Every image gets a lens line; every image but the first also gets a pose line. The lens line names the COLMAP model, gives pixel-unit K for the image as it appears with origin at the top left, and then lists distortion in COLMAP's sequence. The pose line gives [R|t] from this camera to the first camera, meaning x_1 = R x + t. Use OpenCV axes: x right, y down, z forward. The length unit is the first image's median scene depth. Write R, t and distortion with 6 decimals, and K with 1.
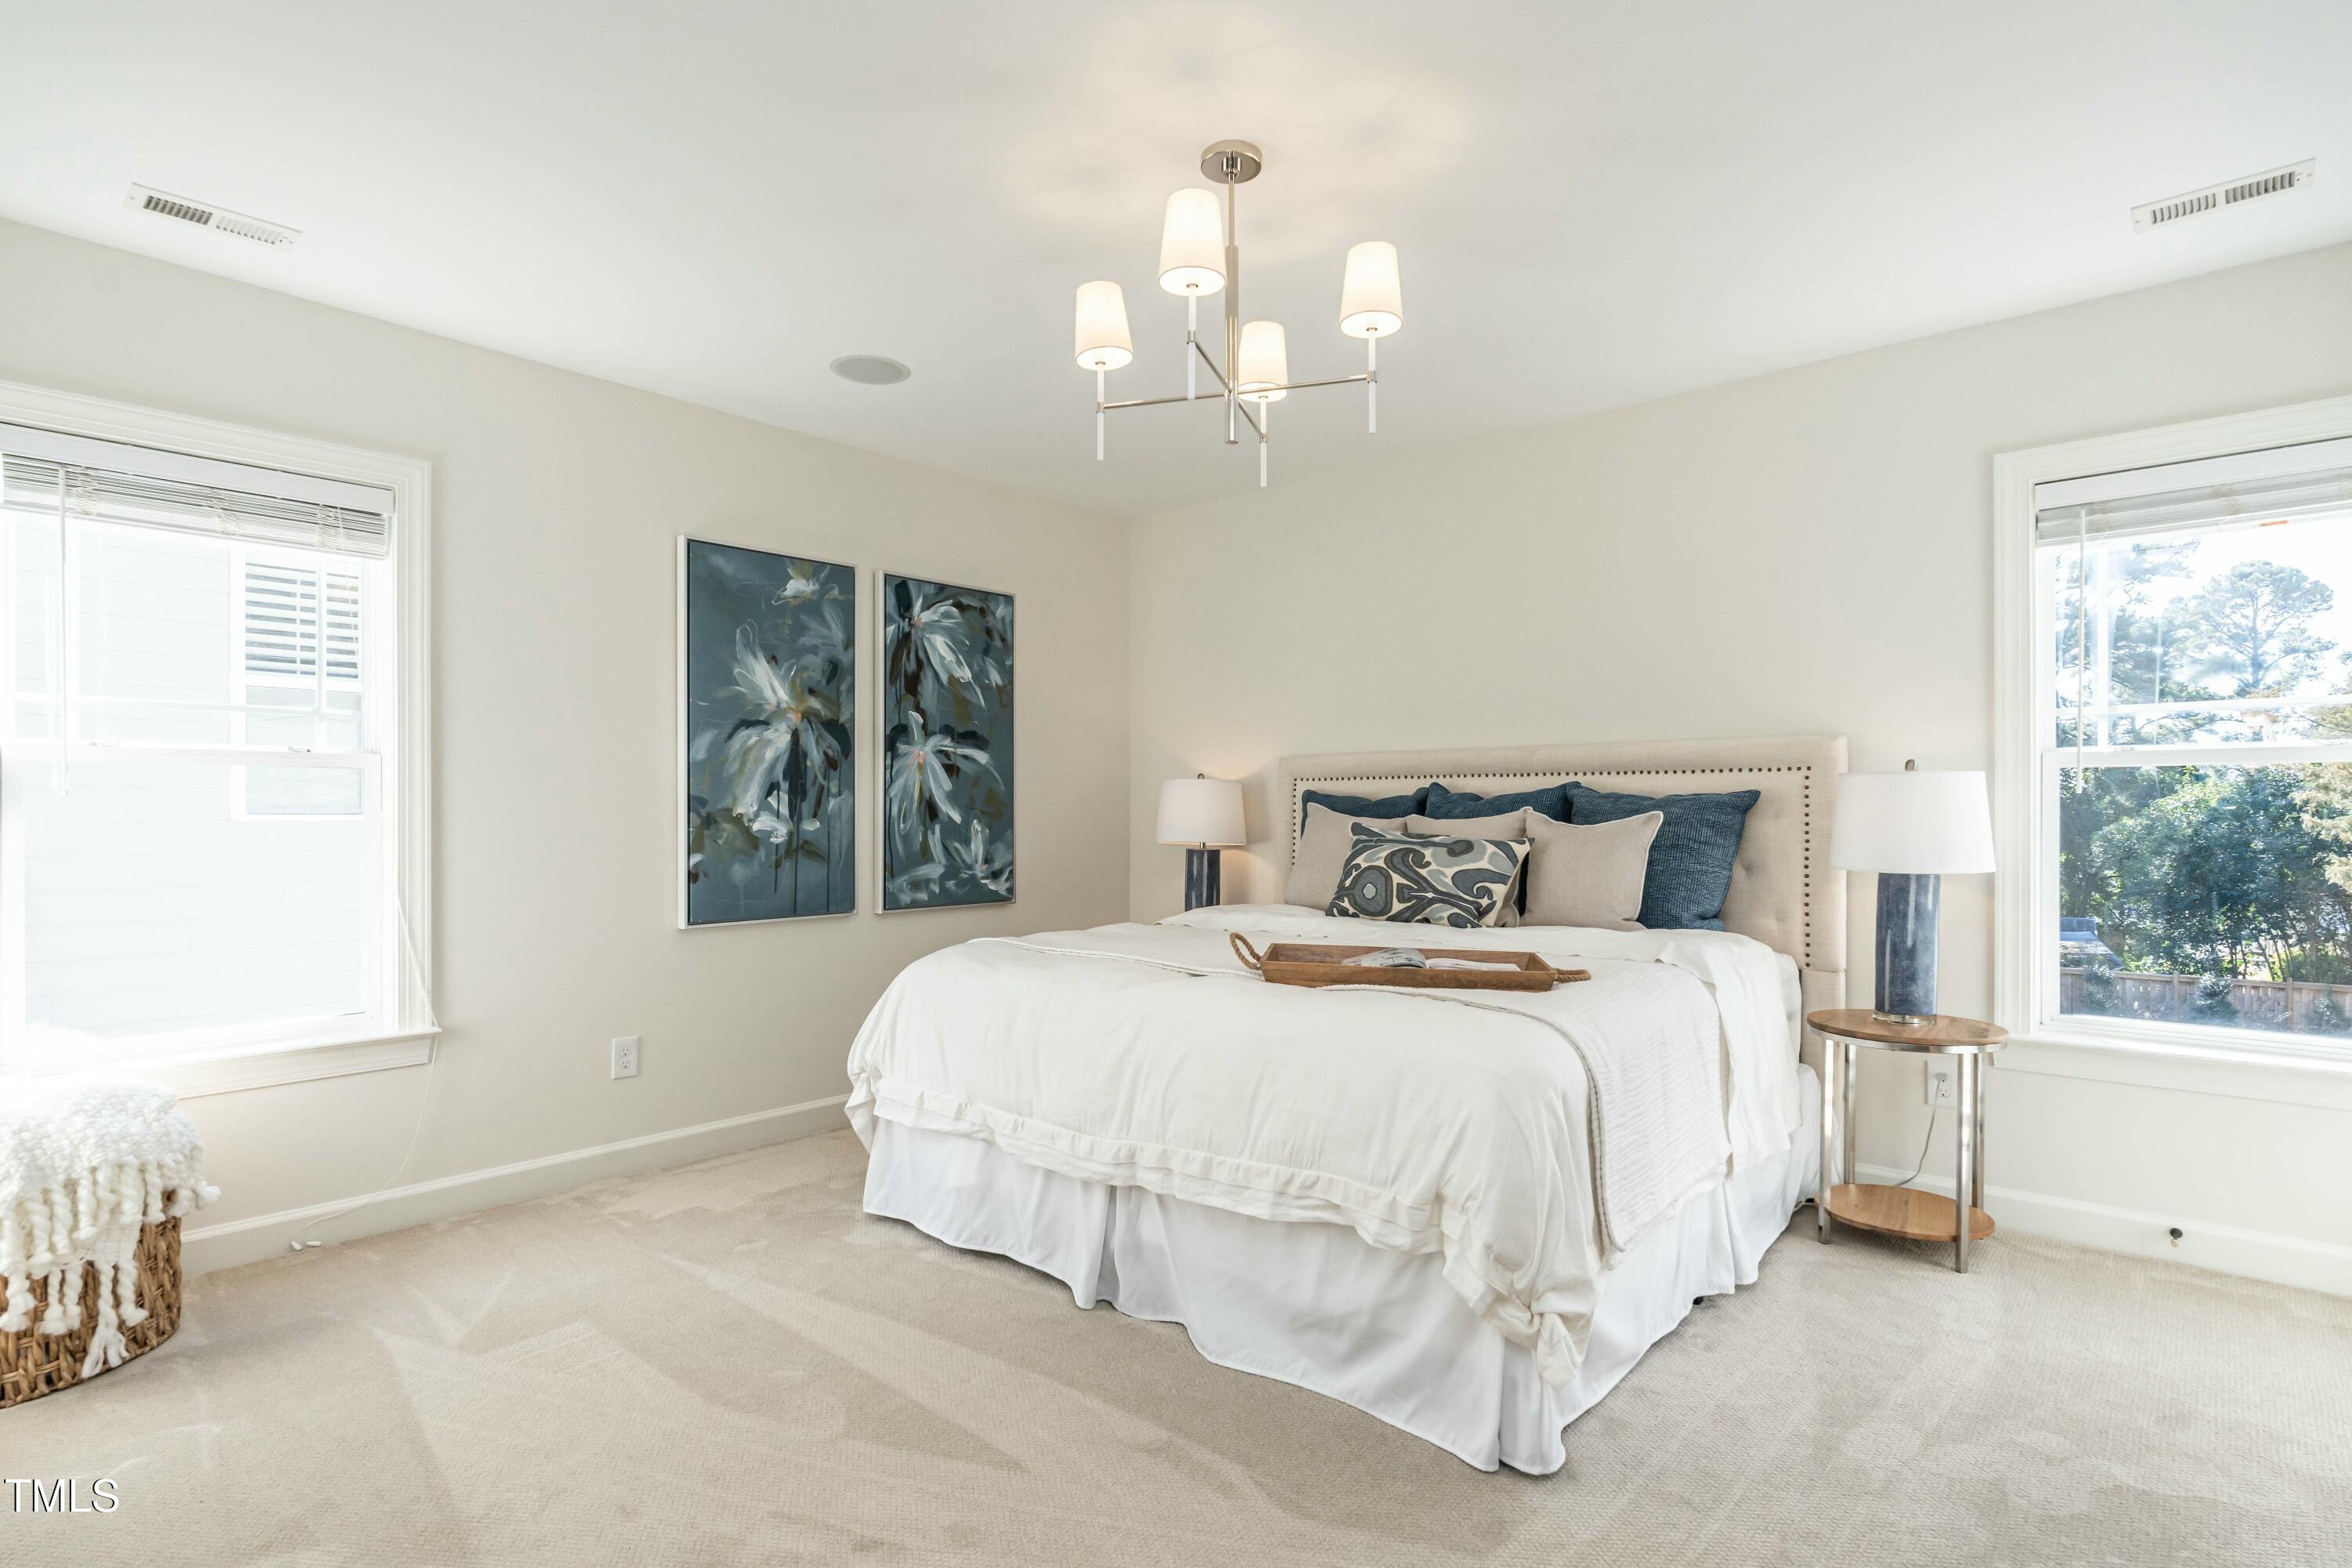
lens RADIAL K [[1189.5, 0, 1172.2], [0, 1189.5, 797.2], [0, 0, 1]] dist [-0.002195, 0.000693]
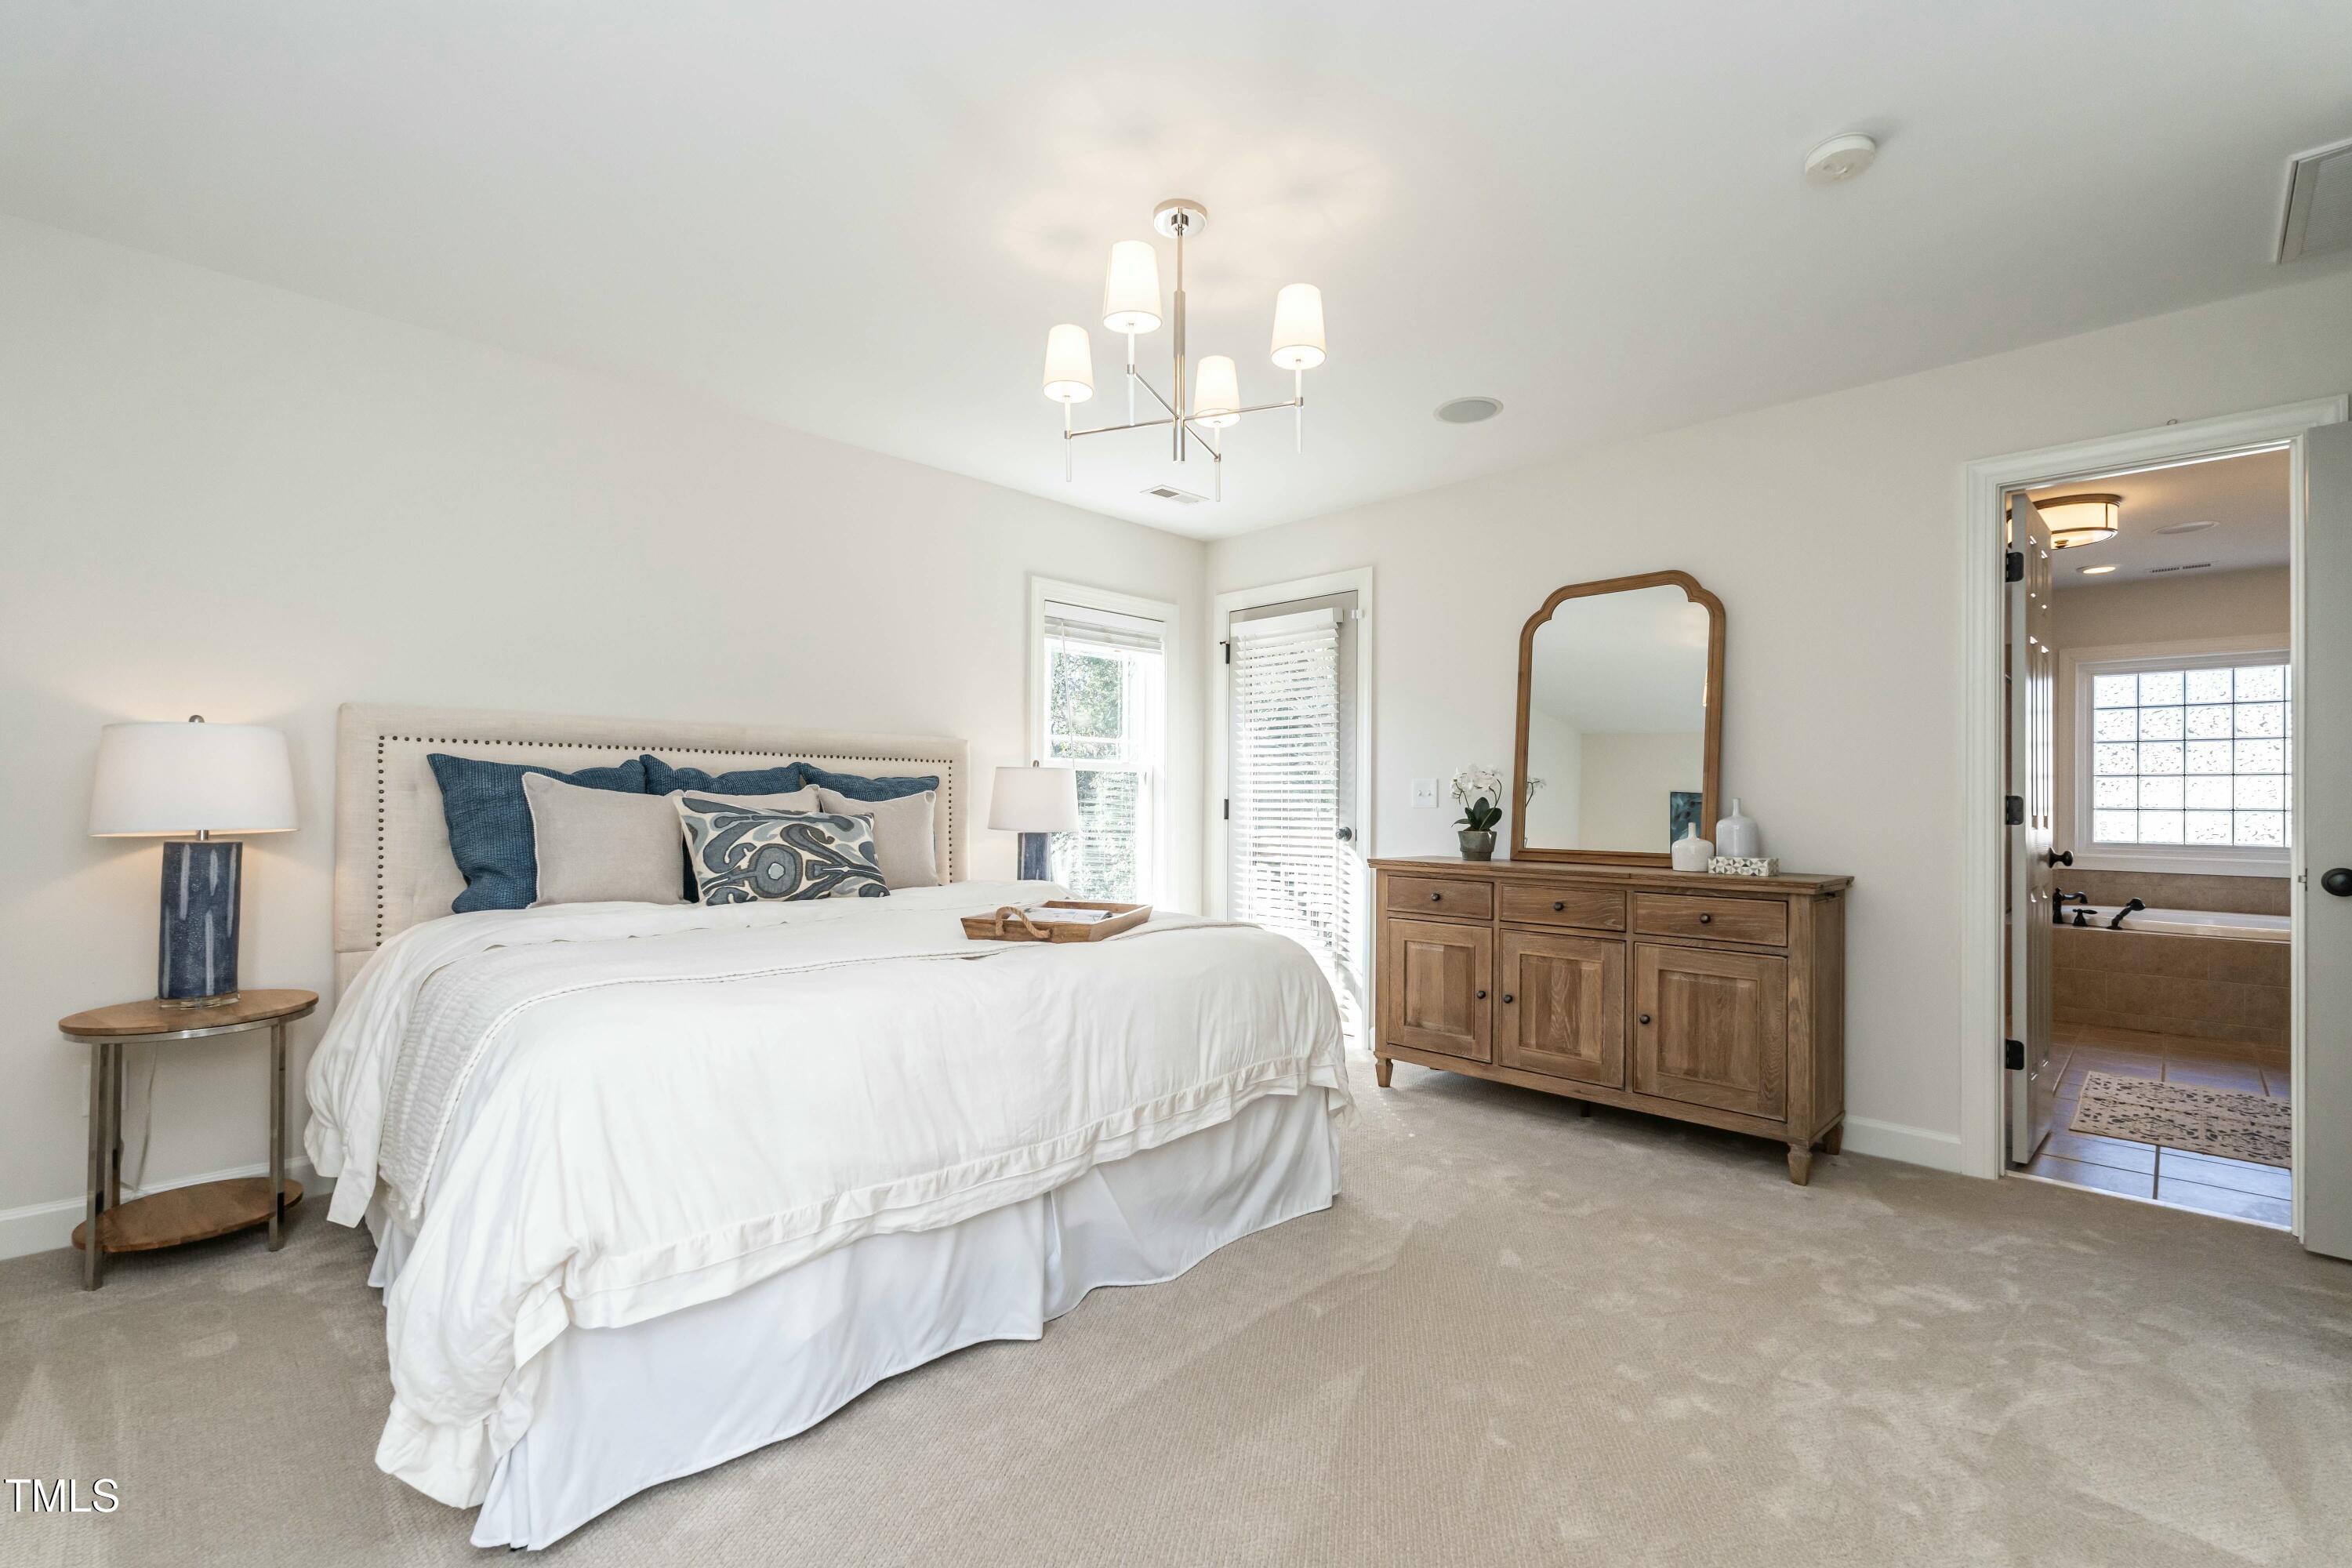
lens RADIAL K [[1032.9, 0, 1181.1], [0, 1032.9, 780.3], [0, 0, 1]] dist [0.005421, -0.000179]
pose [[0.046445, 0.021430, 0.998691, -0.648945], [-0.020930, 0.999571, -0.020476, 0.017225], [-0.998702, -0.019951, 0.046874, 0.653367]]
